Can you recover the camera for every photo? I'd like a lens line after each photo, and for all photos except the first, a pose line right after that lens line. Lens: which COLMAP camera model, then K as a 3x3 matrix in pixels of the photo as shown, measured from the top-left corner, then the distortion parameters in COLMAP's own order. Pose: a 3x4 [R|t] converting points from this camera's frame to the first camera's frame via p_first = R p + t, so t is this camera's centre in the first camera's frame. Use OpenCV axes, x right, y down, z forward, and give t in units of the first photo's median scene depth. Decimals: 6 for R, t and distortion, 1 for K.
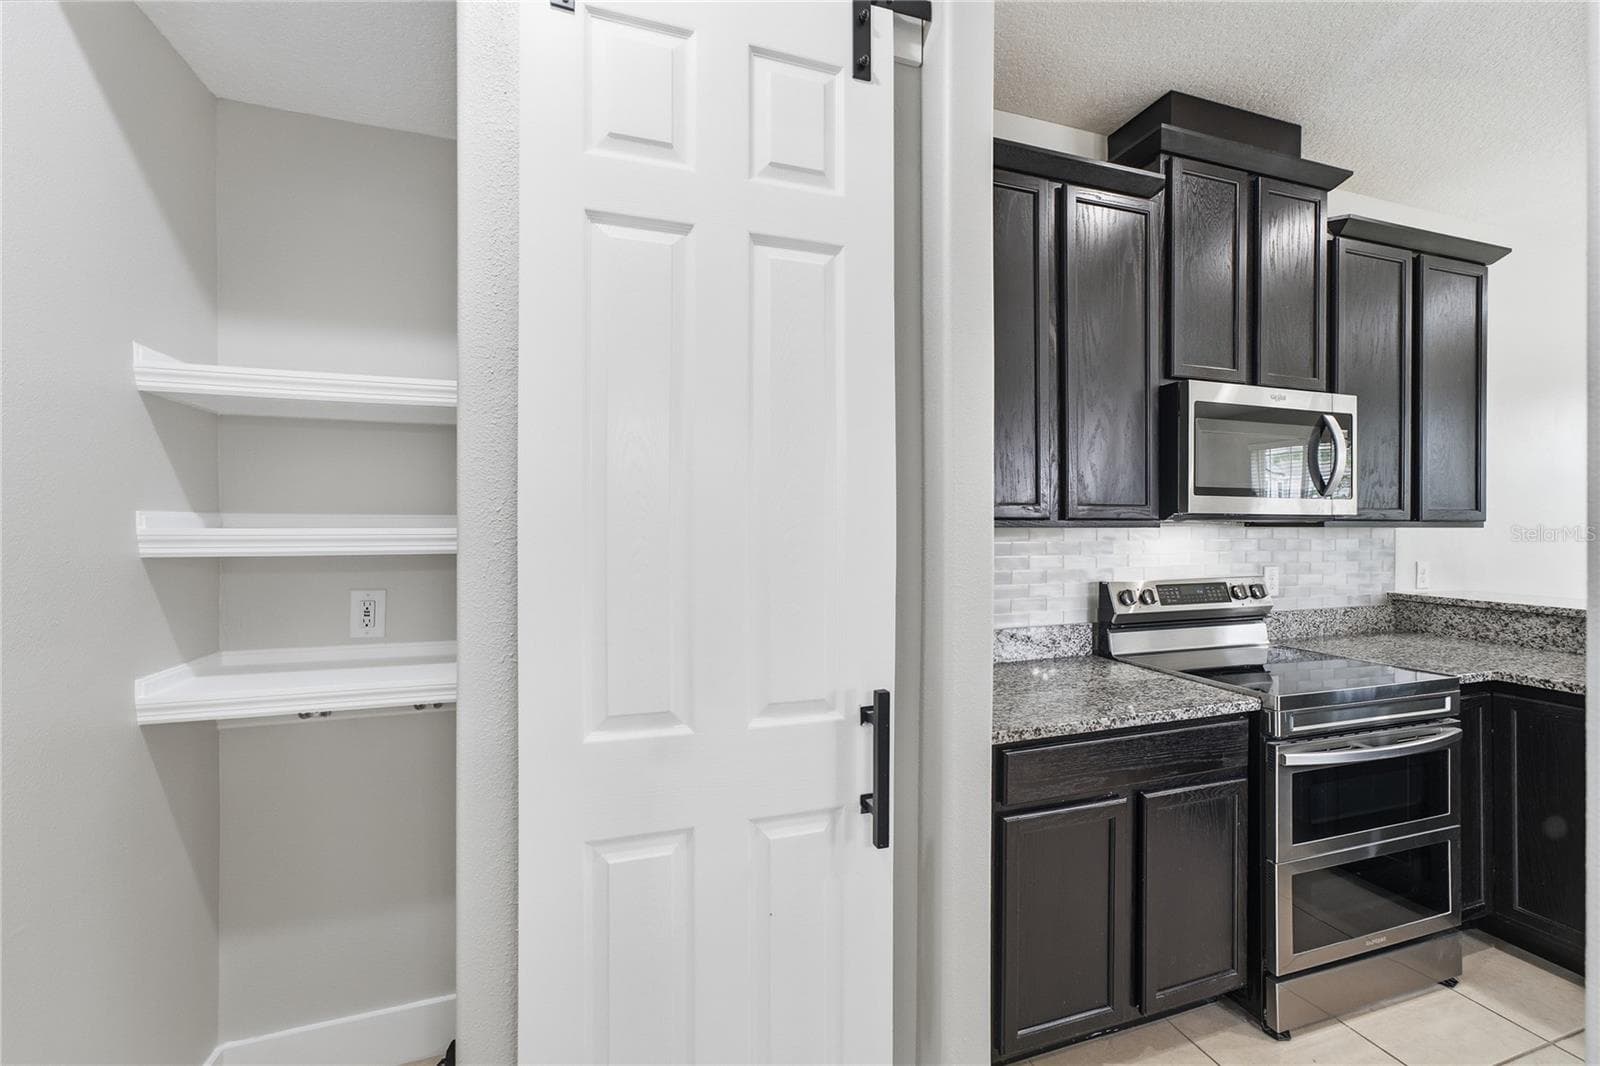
lens RADIAL K [[665.9, 0, 799.7], [0, 665.9, 529.1], [0, 0, 1]] dist [-0.001669, 0.009024]
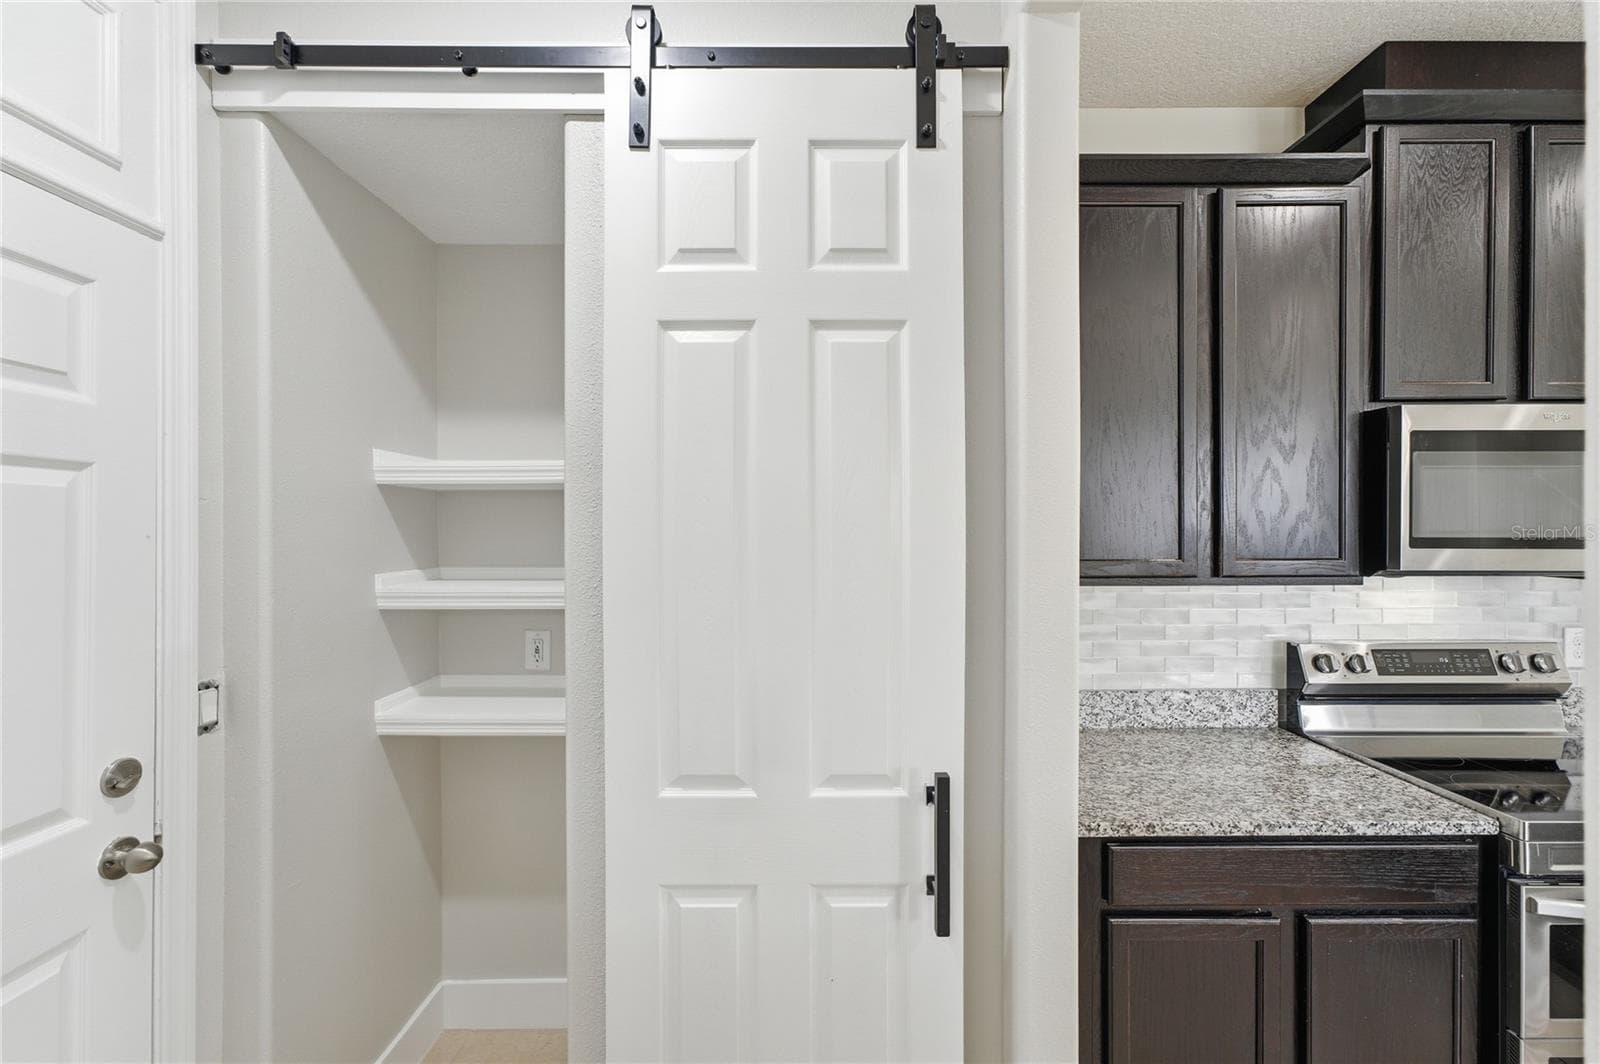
lens RADIAL K [[657.7, 0, 800.0], [0, 657.7, 532.0], [0, 0, 1]] dist [0.015702, -0.000574]
pose [[0.950172, -0.000554, -0.311725, 0.143361], [0.002227, 0.999985, 0.005011, -0.075040], [0.311718, -0.005455, 0.950159, 0.010018]]
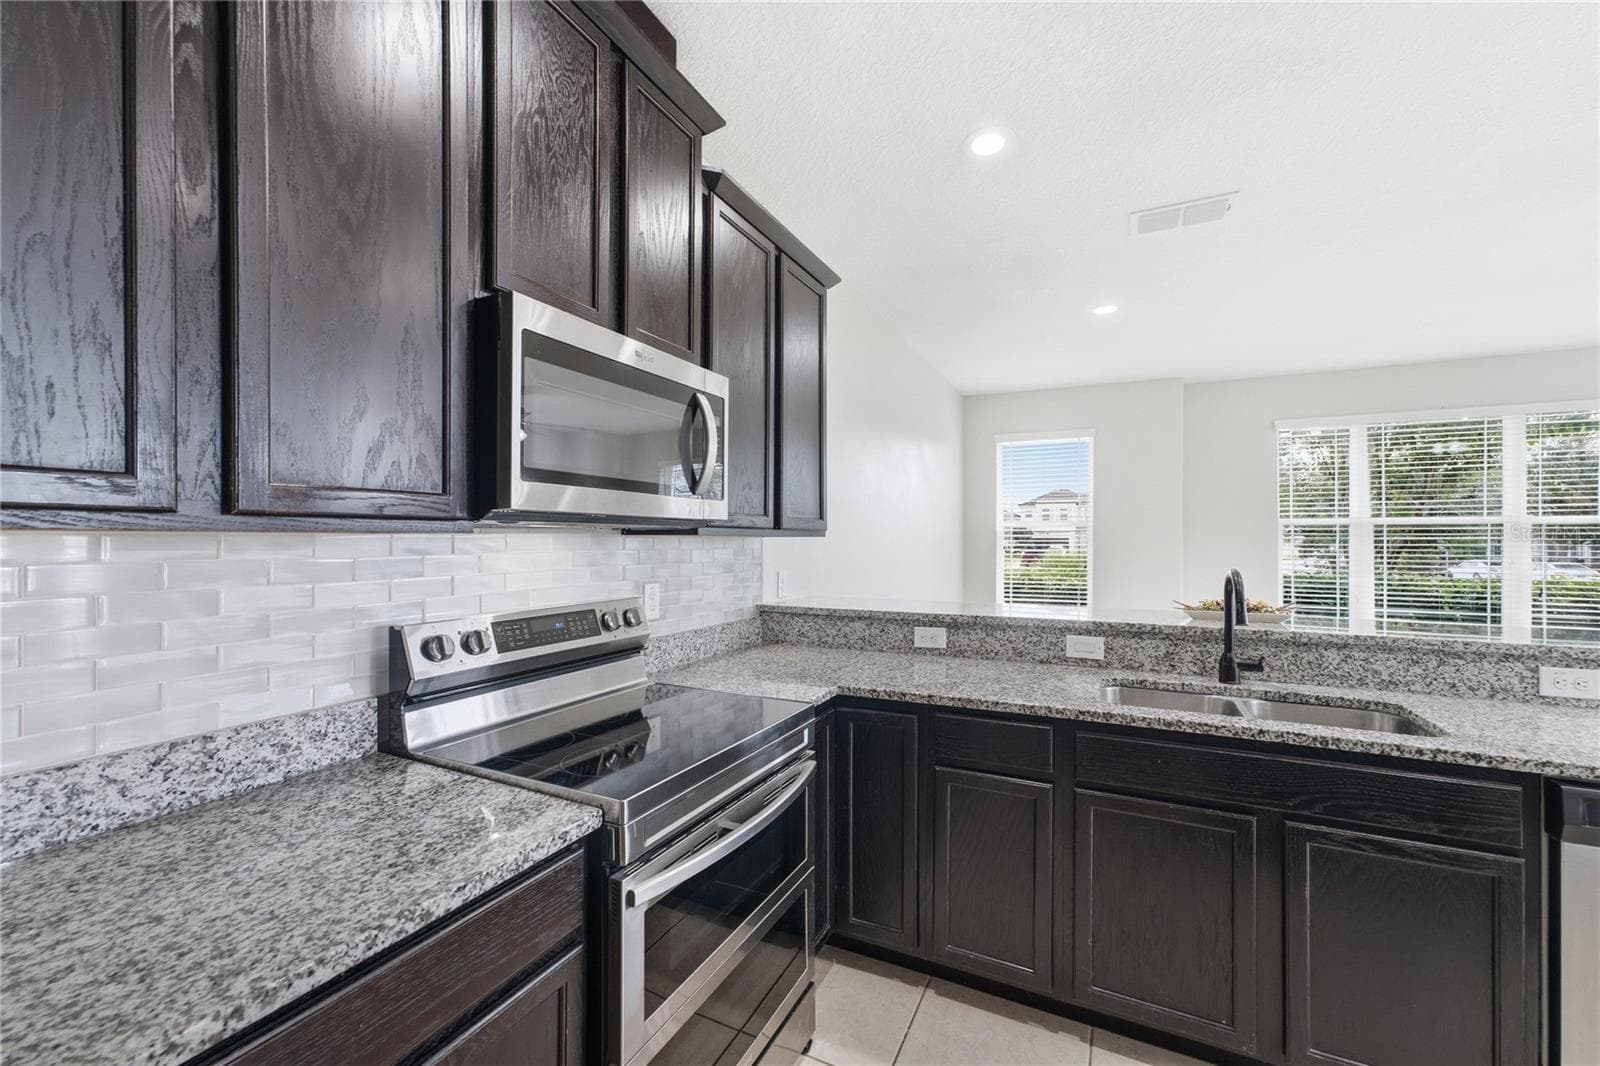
lens RADIAL K [[642.9, 0, 807.3], [0, 642.9, 538.0], [0, 0, 1]] dist [-0.020690, 0.013285]
pose [[0.699705, 0.003385, 0.714424, 0.348960], [0.000793, 0.999984, -0.005515, 0.005620], [-0.714432, 0.004425, 0.699691, 0.390497]]
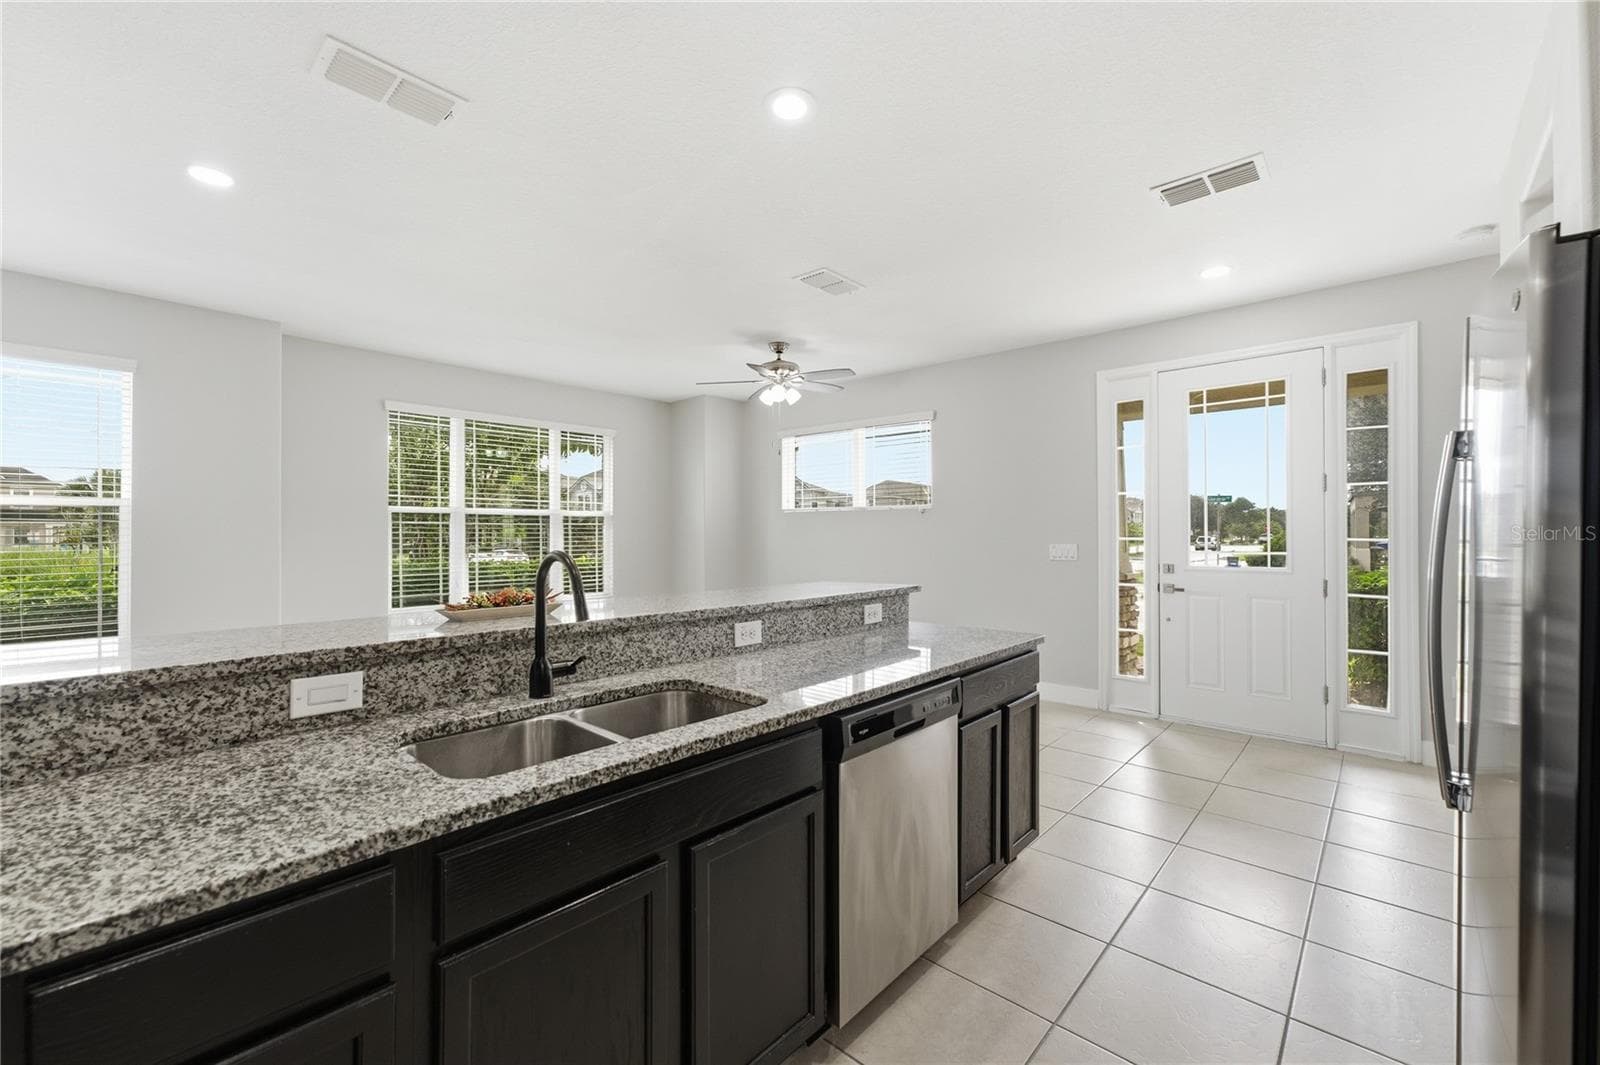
lens RADIAL K [[649.3, 0, 753.2], [0, 649.3, 532.5], [0, 0, 1]] dist [0.000112, 0.014554]
pose [[-0.469368, 0.004337, 0.882992, 0.679104], [0.003051, 0.999990, -0.003290, 0.027327], [-0.882998, 0.001150, -0.469376, 0.746606]]
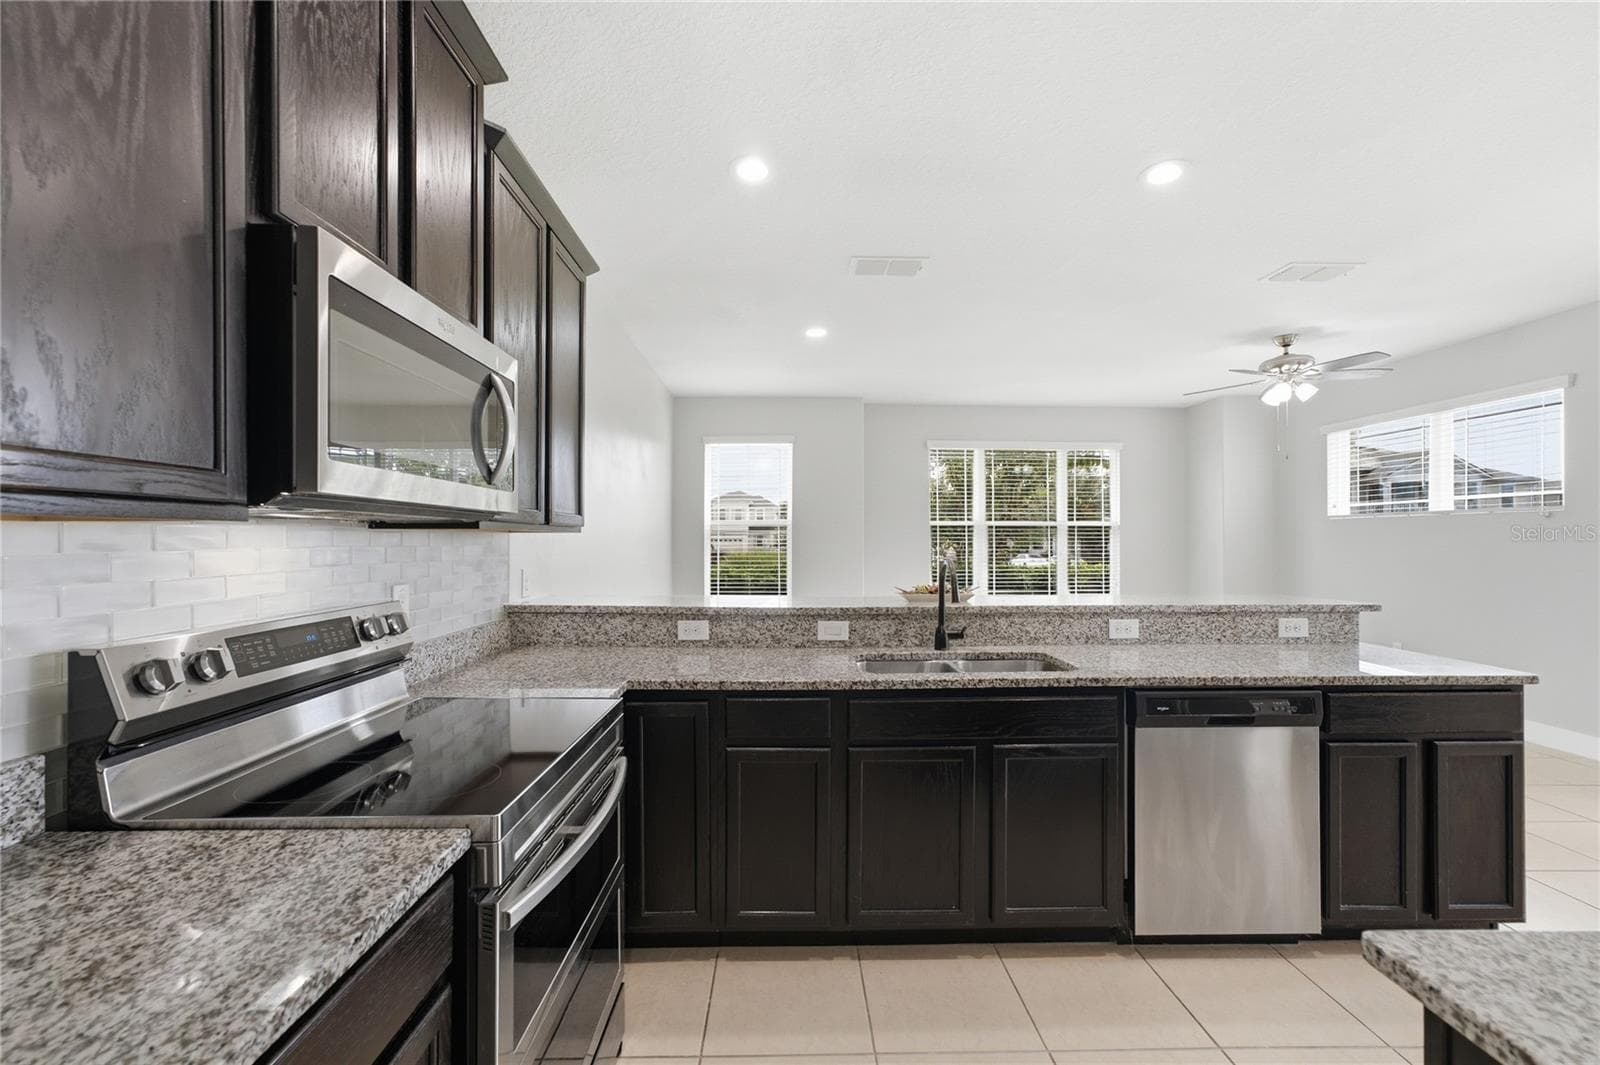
lens RADIAL K [[648.3, 0, 800.1], [0, 648.3, 538.2], [0, 0, 1]] dist [0.000618, 0.000511]
pose [[0.289352, 0.003444, 0.957217, 0.218994], [0.002664, 0.999987, -0.004404, 0.012730], [-0.957219, 0.003824, 0.289339, 0.504668]]
